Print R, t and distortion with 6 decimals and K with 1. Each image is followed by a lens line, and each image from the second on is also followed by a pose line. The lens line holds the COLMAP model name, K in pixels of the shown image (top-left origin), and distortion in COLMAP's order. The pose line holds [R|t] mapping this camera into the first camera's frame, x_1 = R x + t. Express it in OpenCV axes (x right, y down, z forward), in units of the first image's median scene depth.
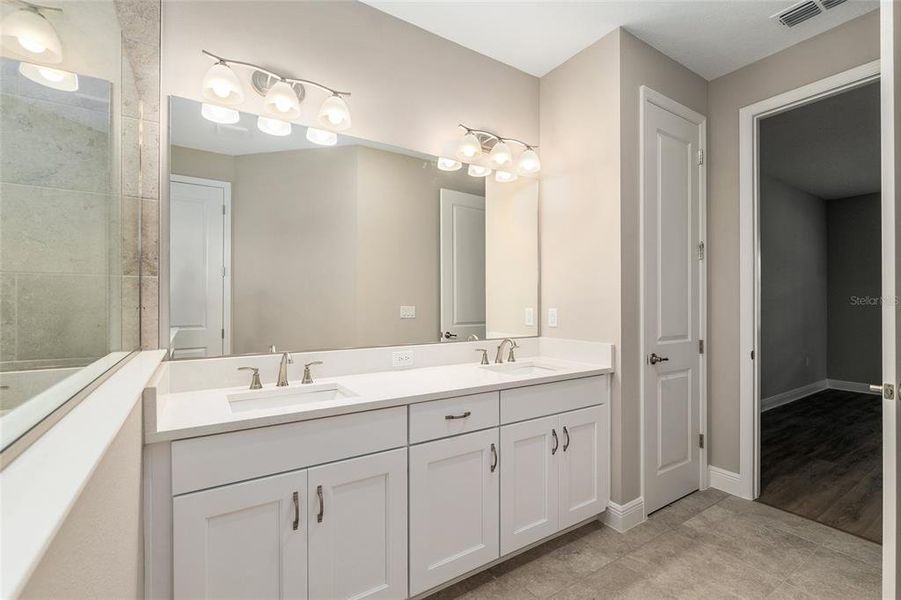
lens RADIAL K [[415.1, 0, 447.7], [0, 415.1, 302.7], [0, 0, 1]] dist [-0.001226, 0.000004]
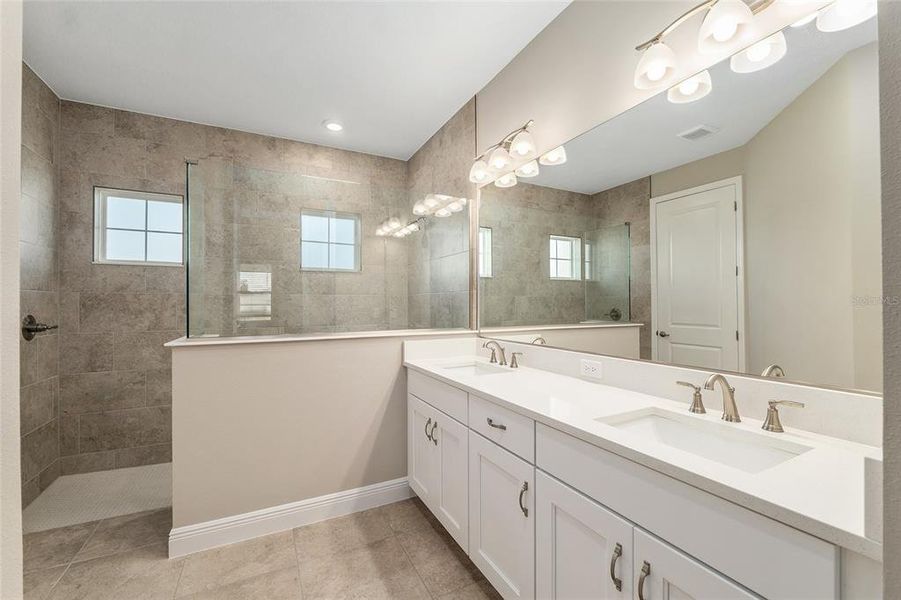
lens RADIAL K [[378.4, 0, 449.6], [0, 378.4, 300.1], [0, 0, 1]] dist [-0.001094, -0.000150]
pose [[-0.083699, -0.001301, -0.996490, 0.724746], [-0.003181, 0.999994, -0.001038, -0.008075], [0.996486, 0.003083, -0.083702, 0.779937]]
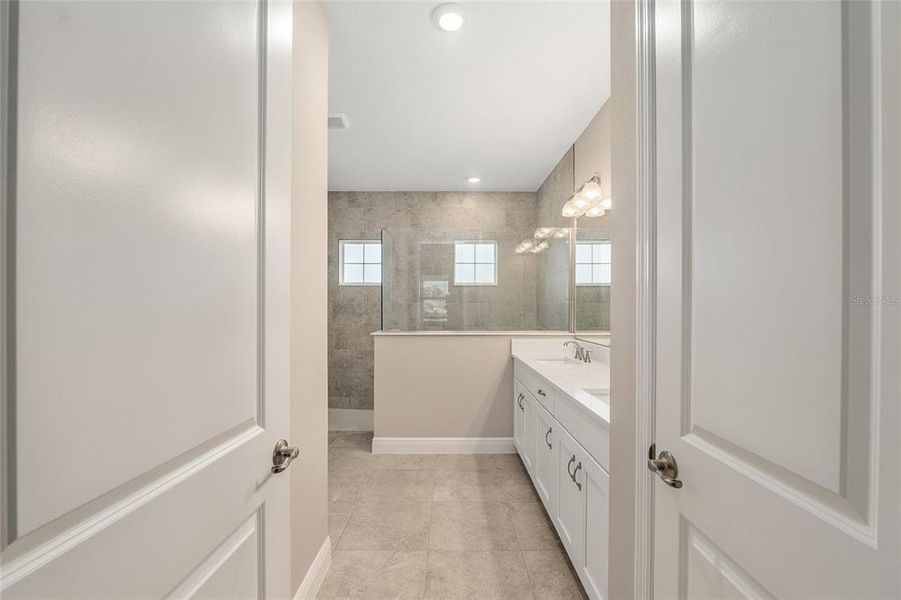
lens RADIAL K [[378.4, 0, 449.6], [0, 378.4, 300.1], [0, 0, 1]] dist [-0.001094, -0.000150]
pose [[-0.517900, -0.006053, -0.855420, 1.076341], [-0.001857, 0.999981, -0.005952, -0.035964], [0.855439, -0.001494, -0.517901, 1.139361]]
